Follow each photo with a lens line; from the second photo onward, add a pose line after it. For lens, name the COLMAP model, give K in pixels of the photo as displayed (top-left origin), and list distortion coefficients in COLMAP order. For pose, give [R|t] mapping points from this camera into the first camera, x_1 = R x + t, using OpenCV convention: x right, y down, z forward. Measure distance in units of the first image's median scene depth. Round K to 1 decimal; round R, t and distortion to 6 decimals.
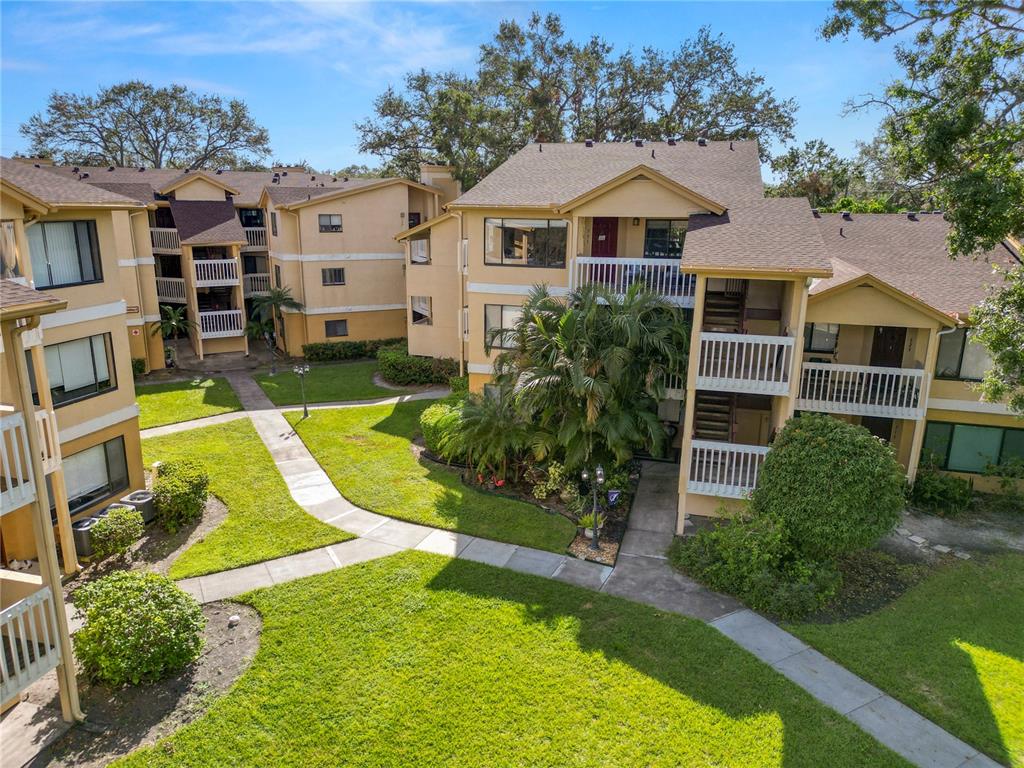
lens RADIAL K [[715.4, 0, 513.5], [0, 715.4, 379.5], [0, 0, 1]] dist [0.053662, -0.058477]
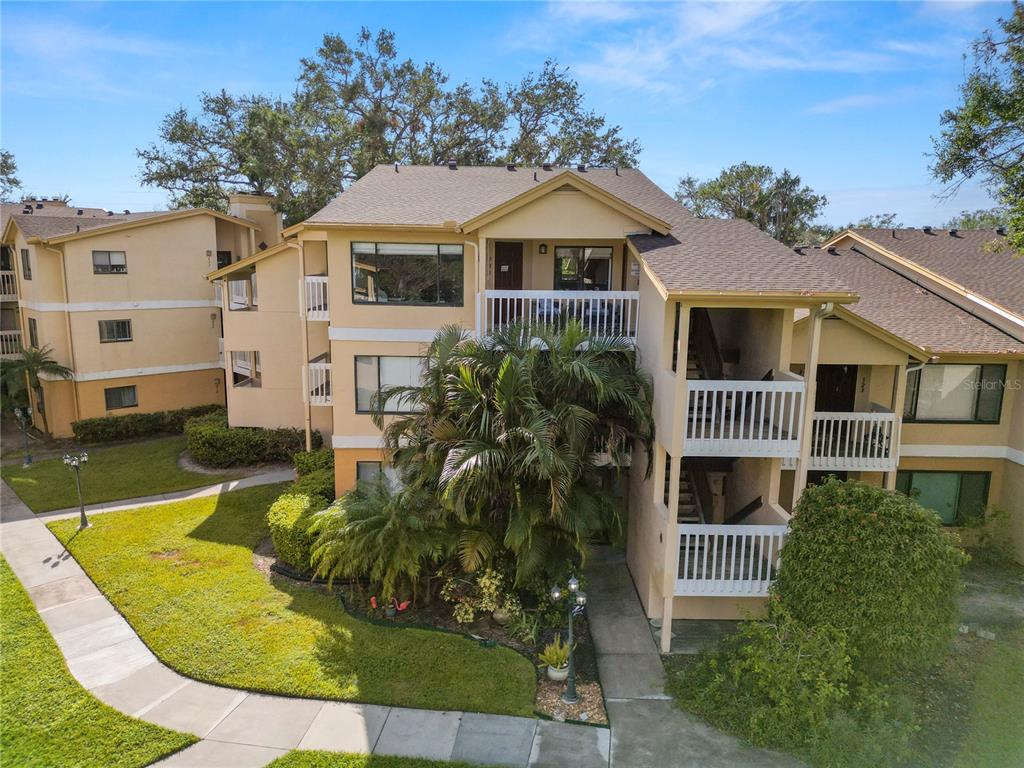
lens RADIAL K [[715.4, 0, 513.5], [0, 715.4, 379.5], [0, 0, 1]] dist [0.053662, -0.058477]
pose [[0.961826, -0.042841, 0.270288, -0.077517], [0.063277, 0.995721, -0.067352, -0.018156], [-0.266246, 0.081884, 0.960421, 0.217712]]
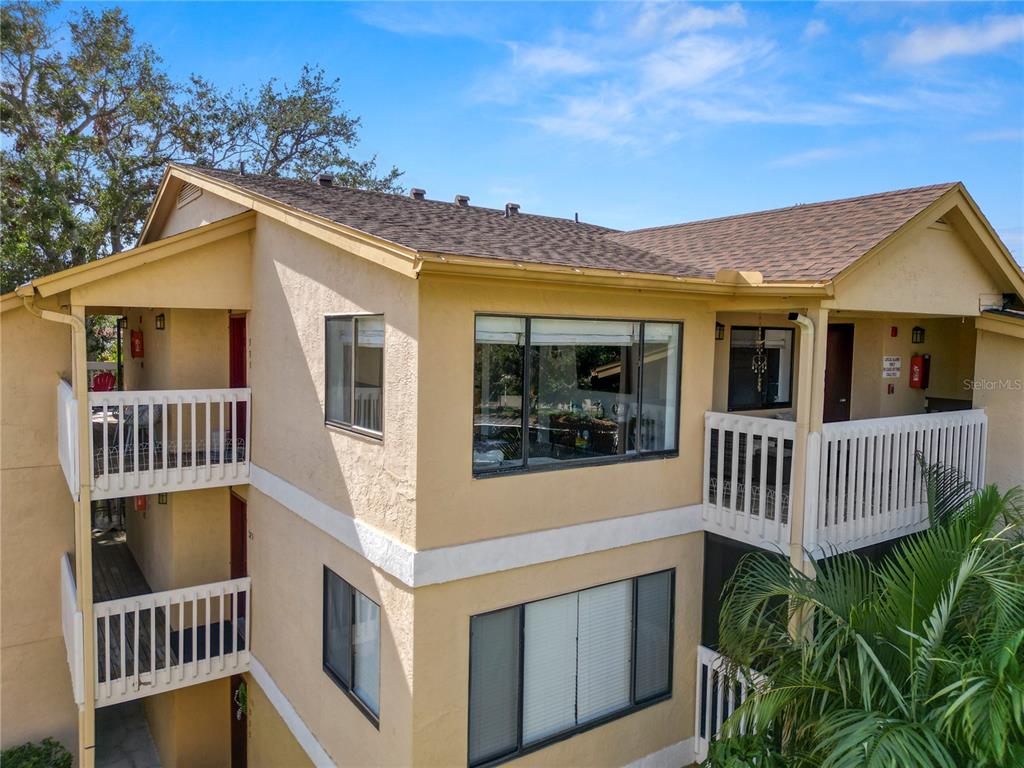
lens RADIAL K [[715.4, 0, 513.5], [0, 715.4, 379.5], [0, 0, 1]] dist [0.053662, -0.058477]
pose [[0.639194, -0.044803, 0.767739, -0.215994], [0.181093, 0.978998, -0.093640, -0.153369], [-0.747420, 0.198886, 0.633883, 0.731892]]
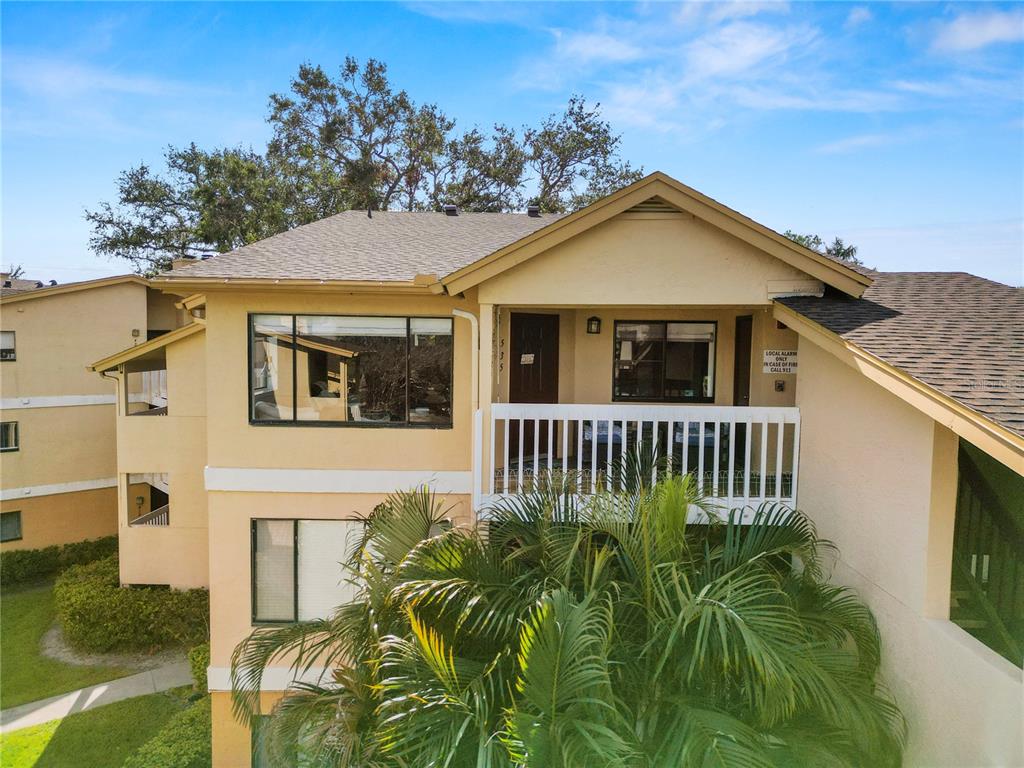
lens RADIAL K [[715.4, 0, 513.5], [0, 715.4, 379.5], [0, 0, 1]] dist [0.053662, -0.058477]
pose [[0.967089, -0.013790, 0.254065, 0.000874], [0.059634, 0.983002, -0.173638, -0.095812], [-0.247352, 0.183074, 0.951473, 0.515222]]
